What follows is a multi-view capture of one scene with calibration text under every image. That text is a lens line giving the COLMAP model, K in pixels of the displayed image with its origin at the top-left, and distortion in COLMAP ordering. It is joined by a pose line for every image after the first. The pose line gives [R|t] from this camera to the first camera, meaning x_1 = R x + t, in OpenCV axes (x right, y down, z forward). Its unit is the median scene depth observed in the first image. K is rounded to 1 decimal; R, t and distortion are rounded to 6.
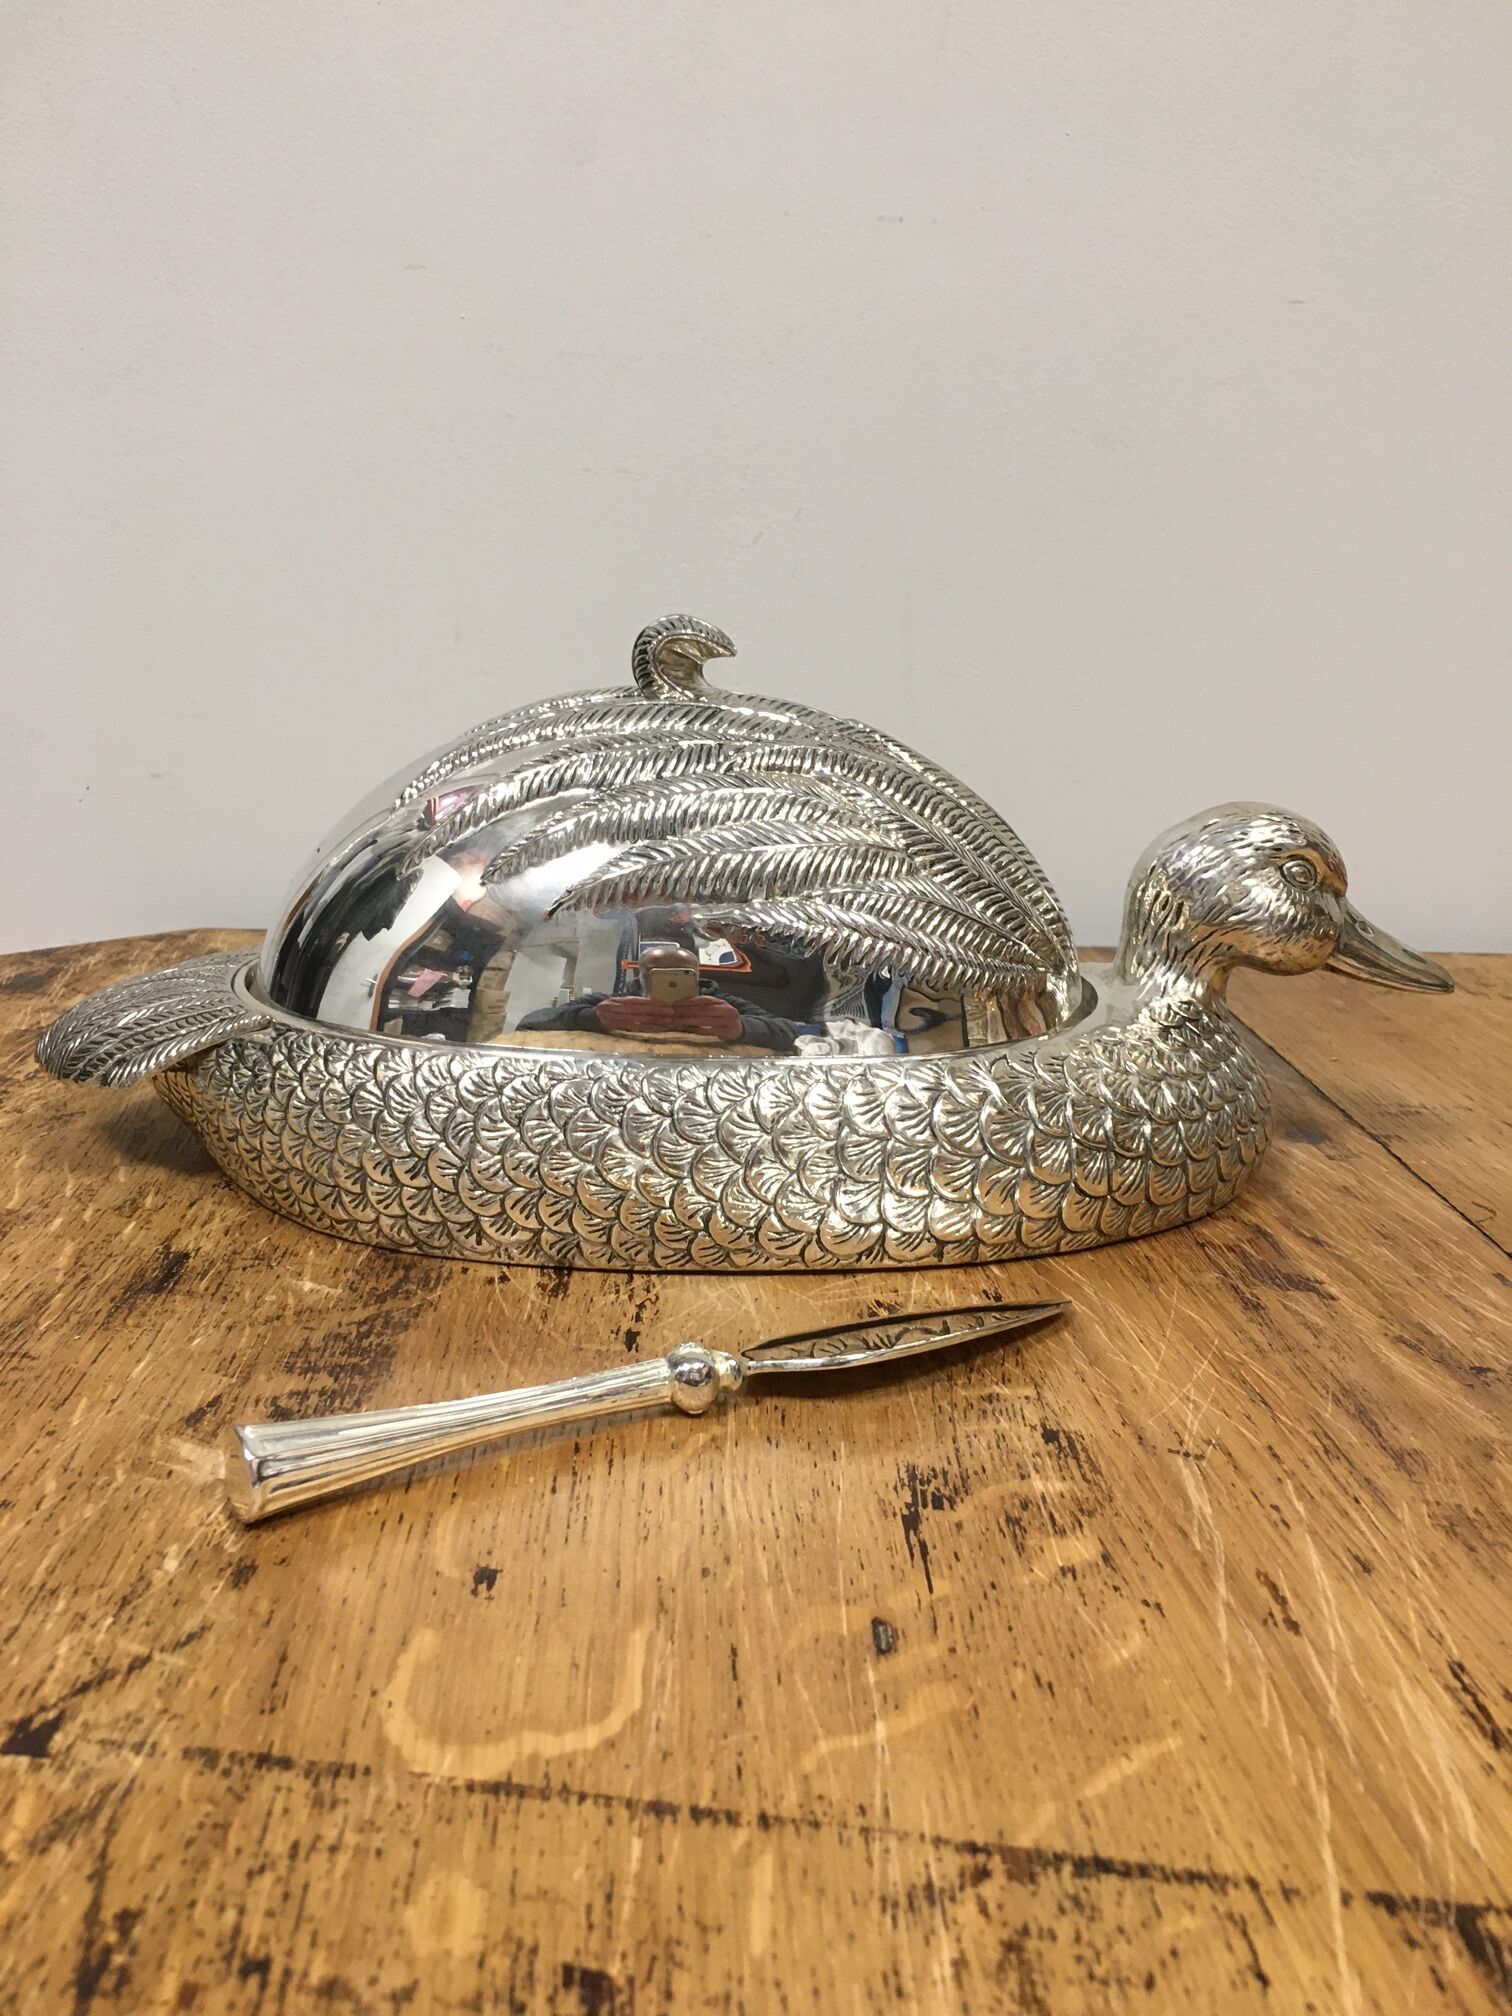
lens RADIAL K [[1770.7, 0, 762.9], [0, 1770.7, 997.7], [0, 0, 1]] dist [0.066428, -0.113187]
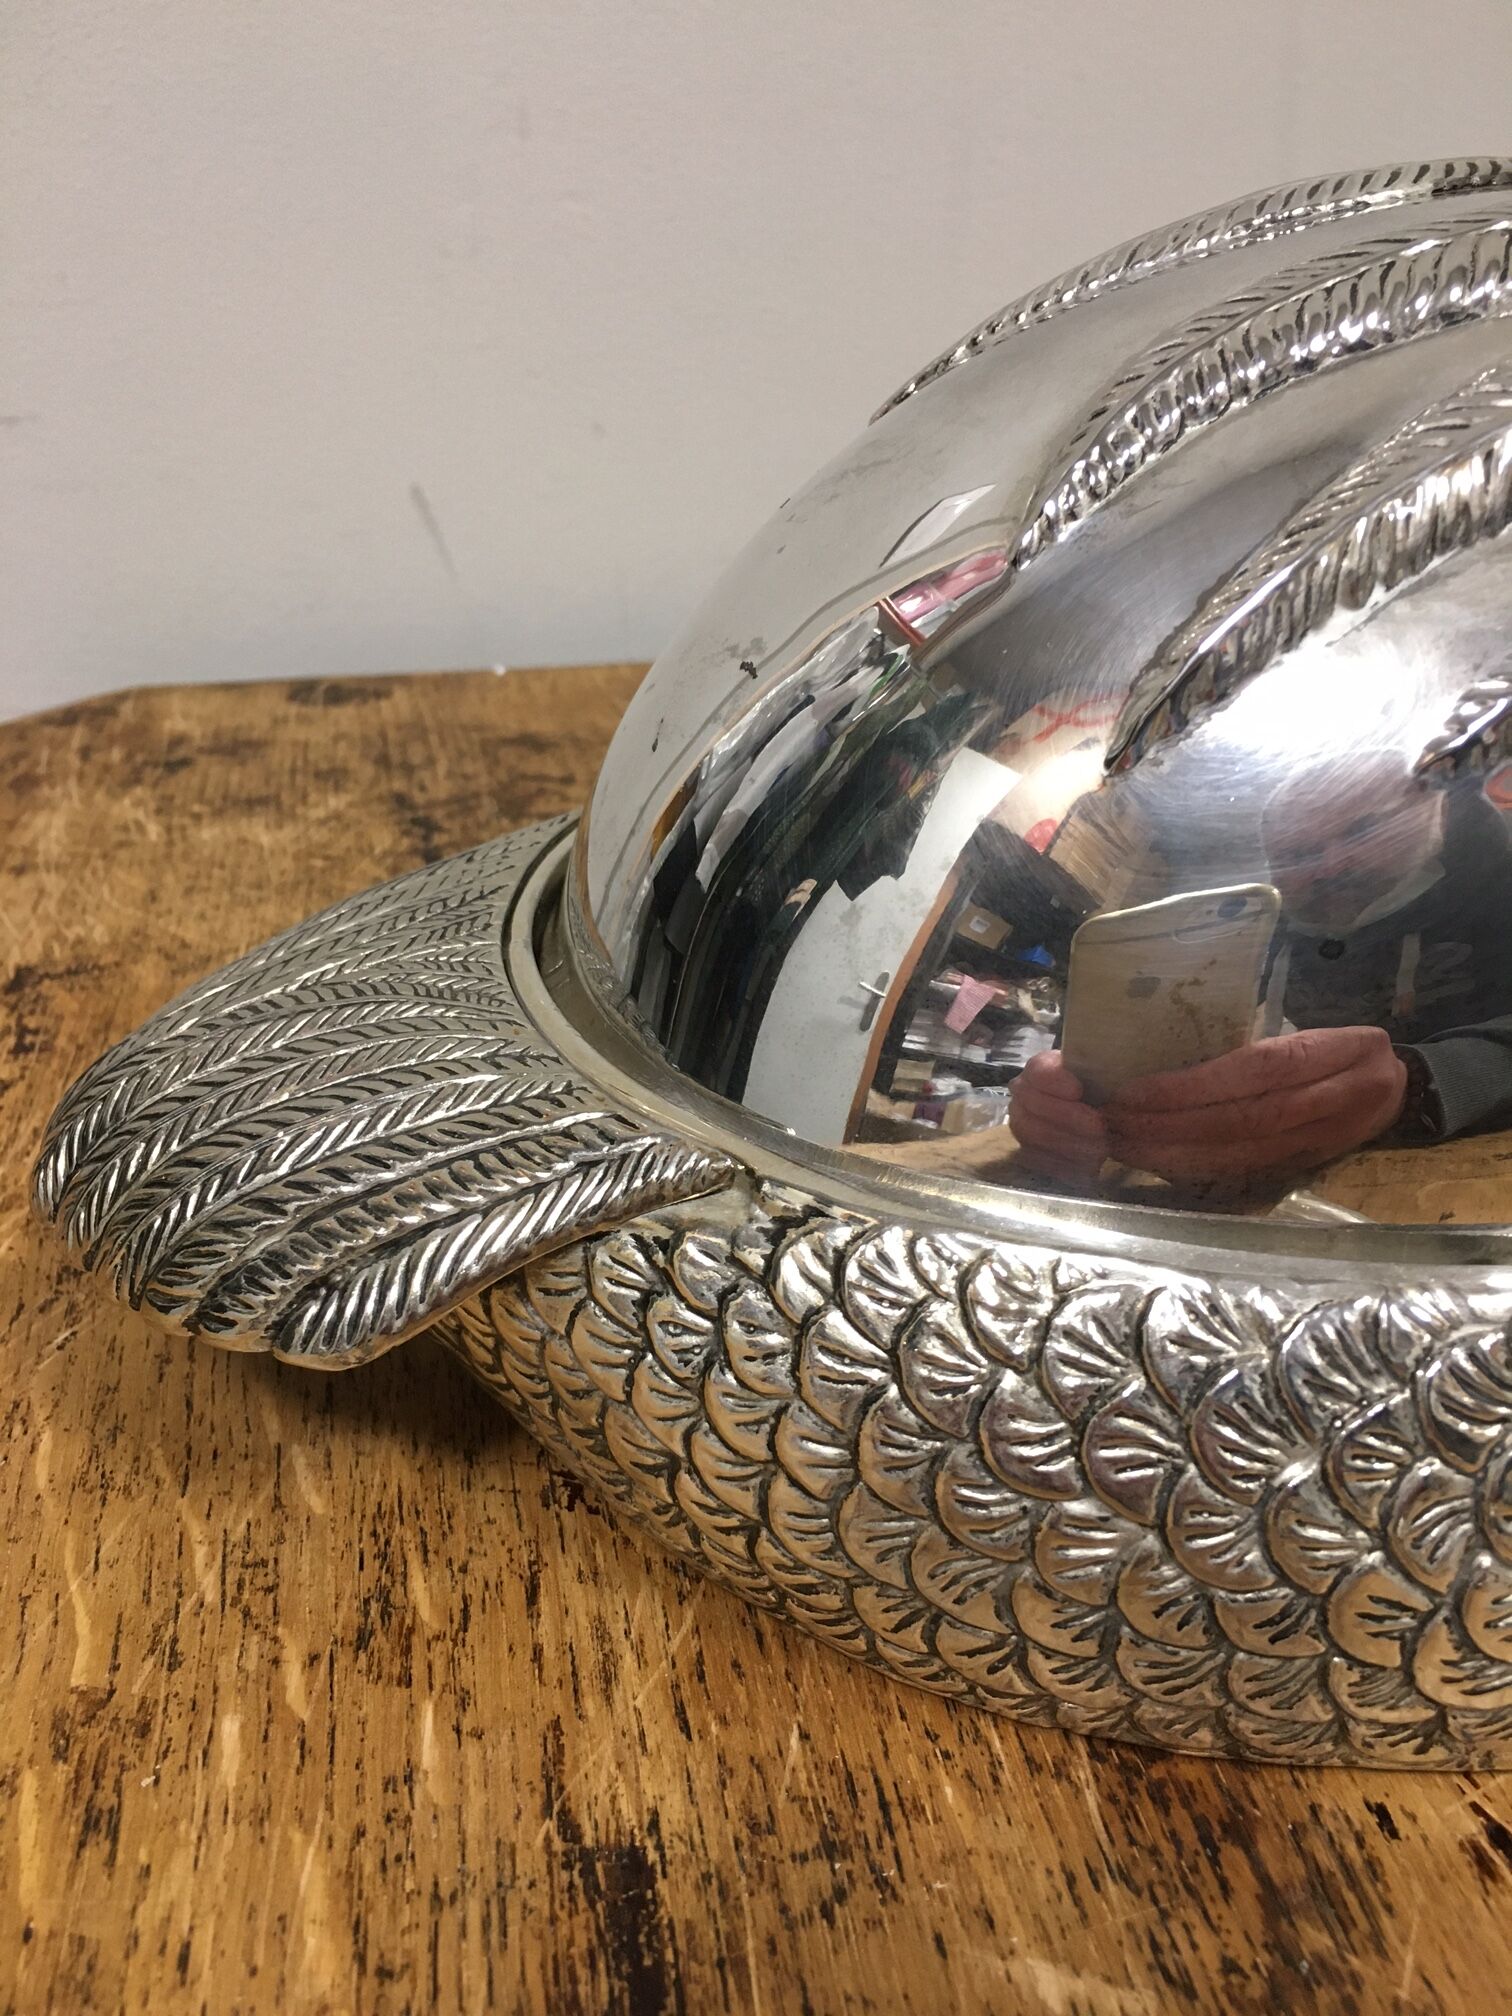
lens RADIAL K [[1770.7, 0, 743.7], [0, 1770.7, 1058.6], [0, 0, 1]] dist [0.066428, -0.113187]
pose [[0.992130, -0.088821, 0.088250, -0.330145], [0.066678, 0.971365, 0.228044, -0.104557], [-0.105978, -0.220365, 0.969643, 0.691955]]
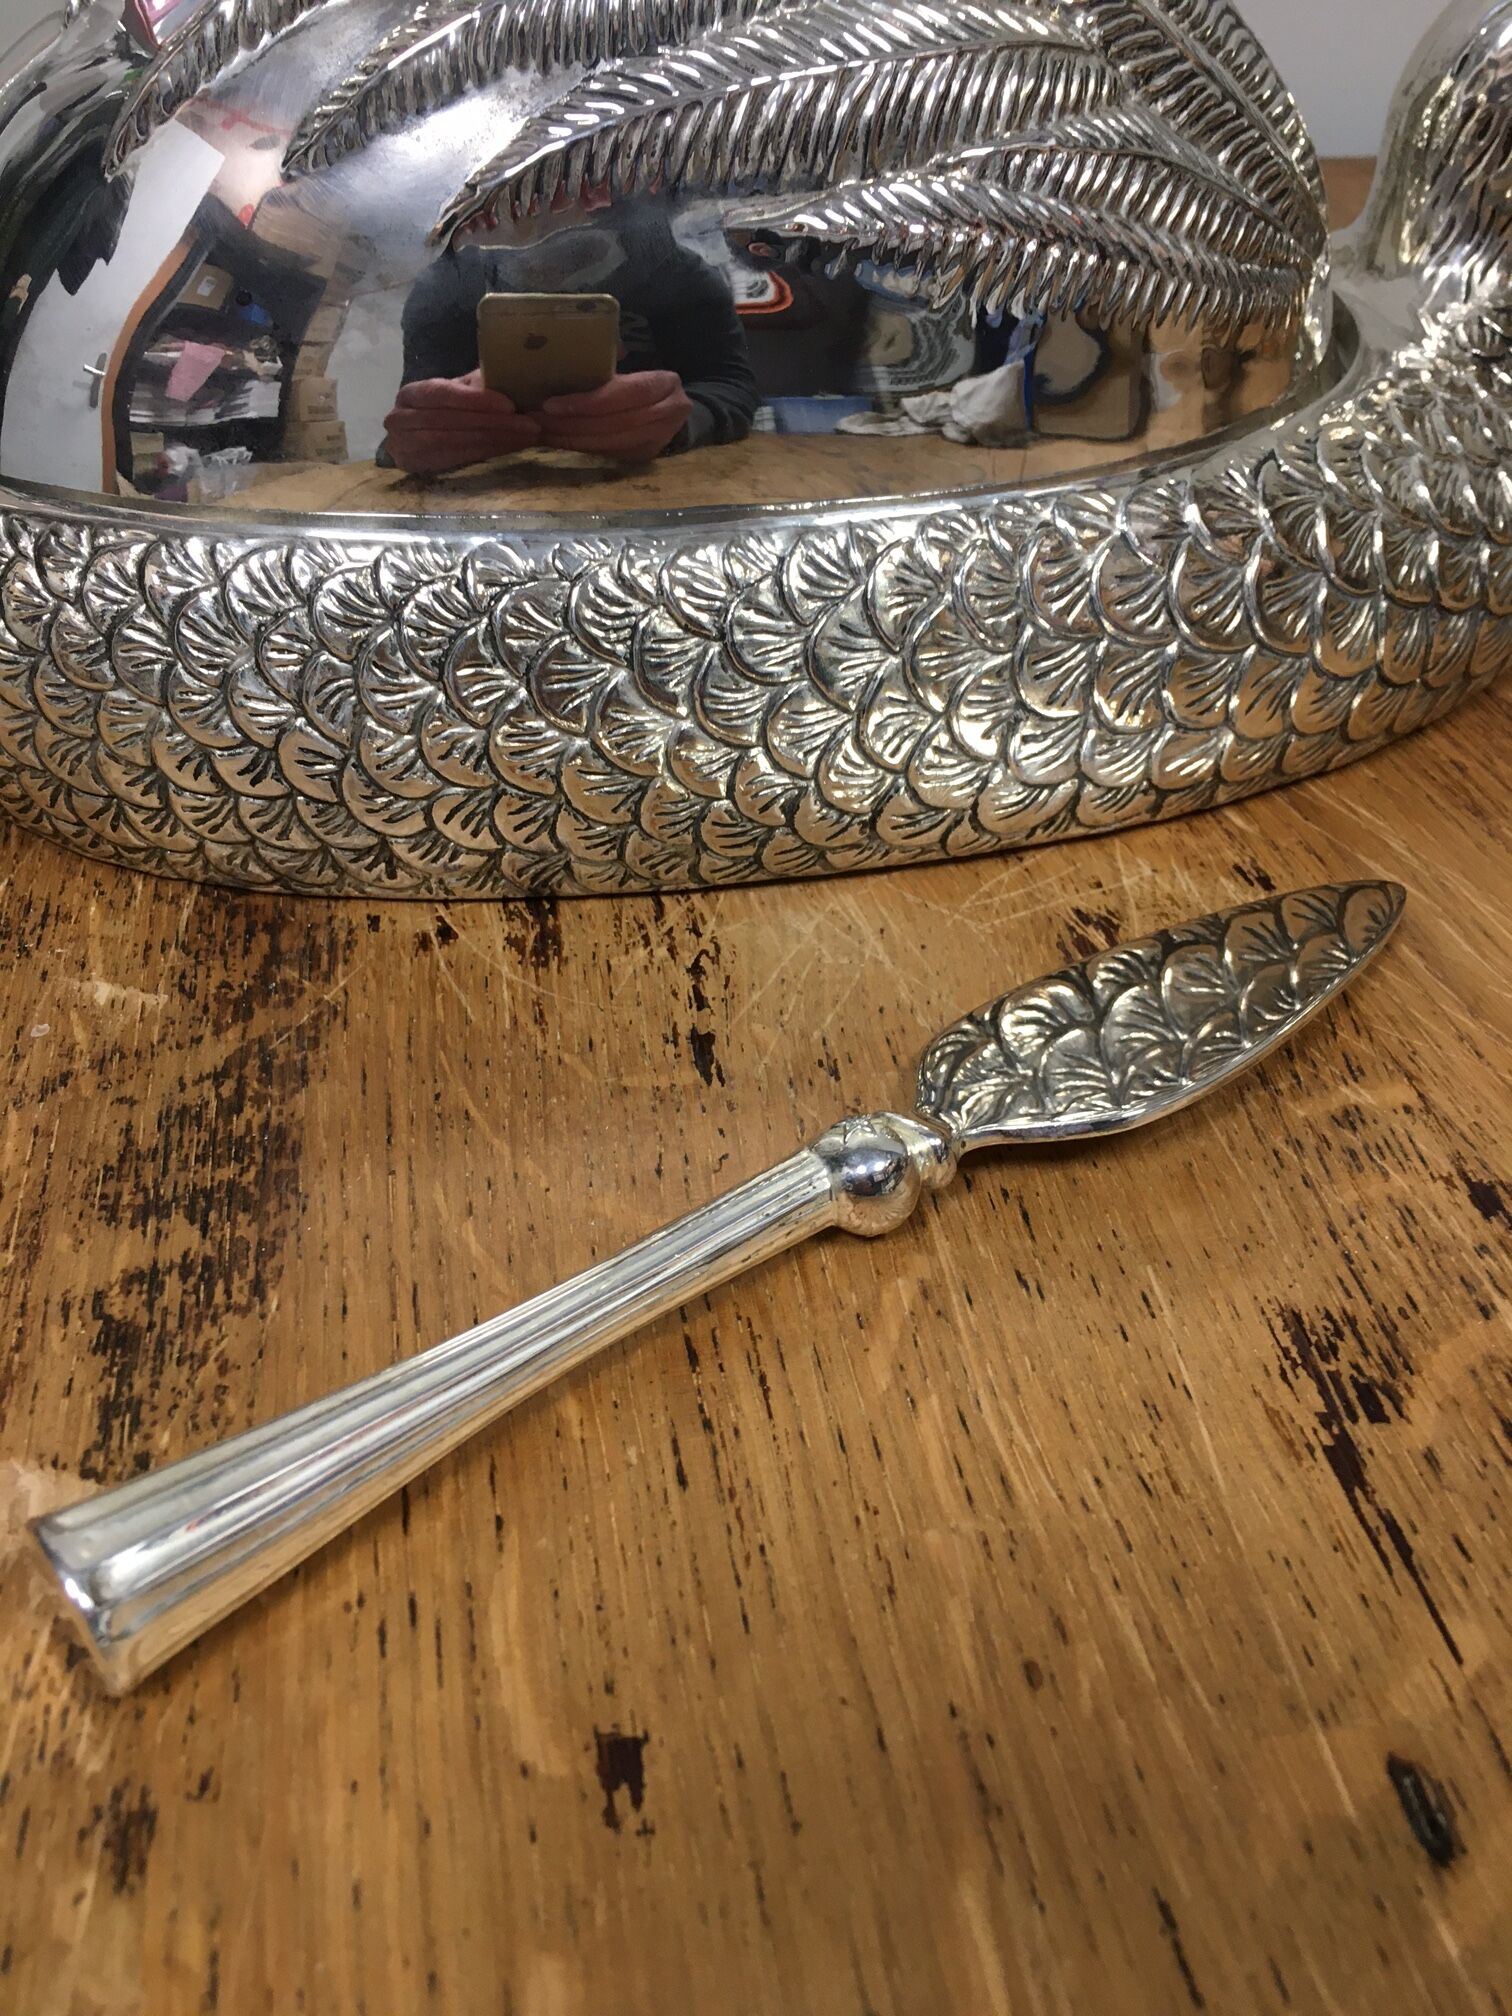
lens RADIAL K [[1770.7, 0, 750.3], [0, 1770.7, 1003.8], [0, 0, 1]] dist [0.066428, -0.113187]
pose [[0.989895, -0.106503, 0.093626, -0.105416], [0.058365, 0.907724, 0.415488, -0.056972], [-0.129238, -0.405825, 0.904767, 0.458683]]
